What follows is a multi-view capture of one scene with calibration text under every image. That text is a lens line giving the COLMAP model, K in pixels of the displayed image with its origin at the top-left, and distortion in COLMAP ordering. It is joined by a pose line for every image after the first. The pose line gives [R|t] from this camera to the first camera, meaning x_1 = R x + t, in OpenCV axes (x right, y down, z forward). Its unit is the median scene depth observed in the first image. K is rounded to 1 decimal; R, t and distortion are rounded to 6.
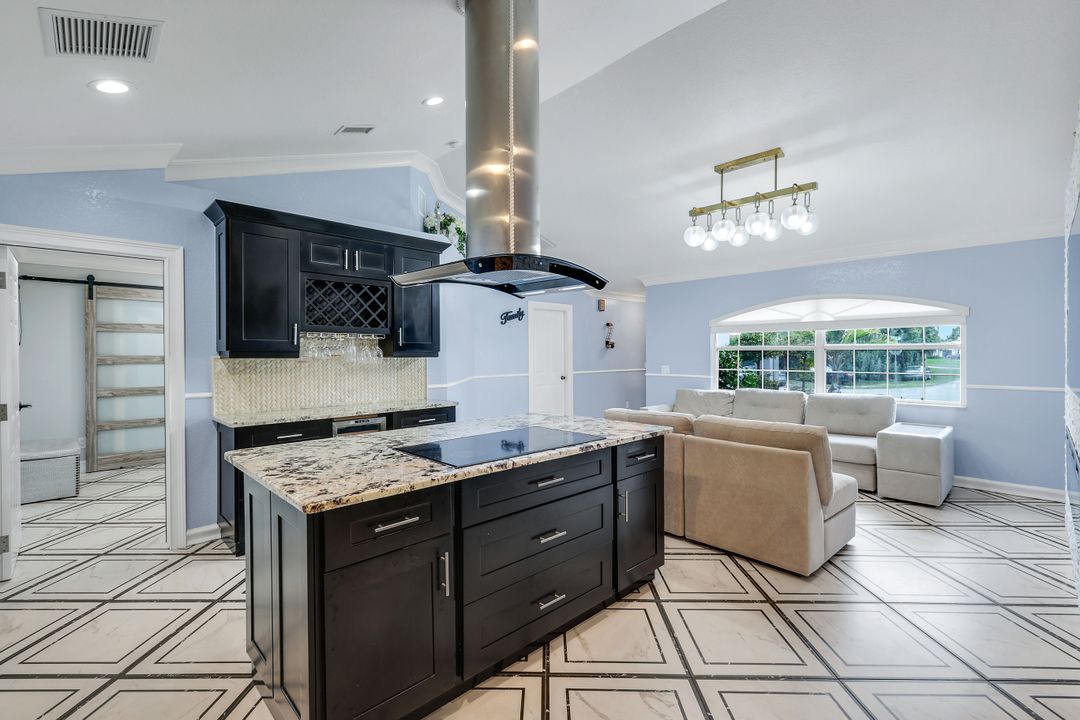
lens RADIAL K [[477.3, 0, 541.7], [0, 477.3, 353.9], [0, 0, 1]] dist [-0.001027, -0.000293]
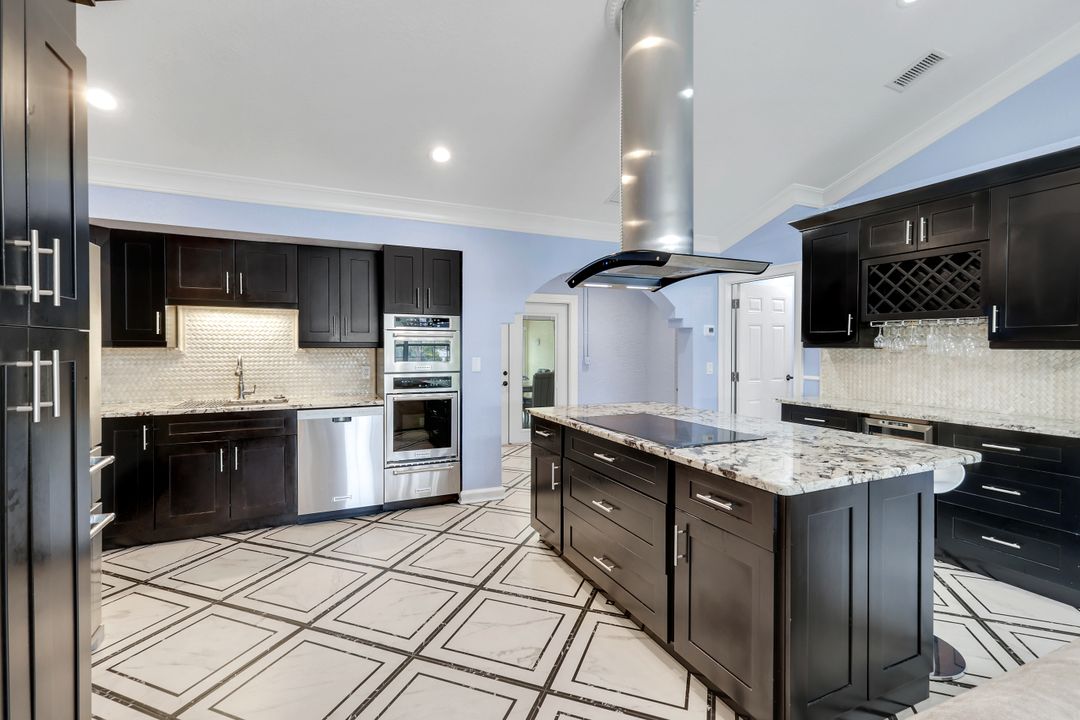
lens RADIAL K [[477.3, 0, 541.7], [0, 477.3, 353.9], [0, 0, 1]] dist [-0.001027, -0.000293]
pose [[-0.333679, 0.016045, -0.942550, 0.551881], [-0.001008, 0.999848, 0.017377, 0.002878], [0.942686, 0.006748, -0.333613, 0.608432]]
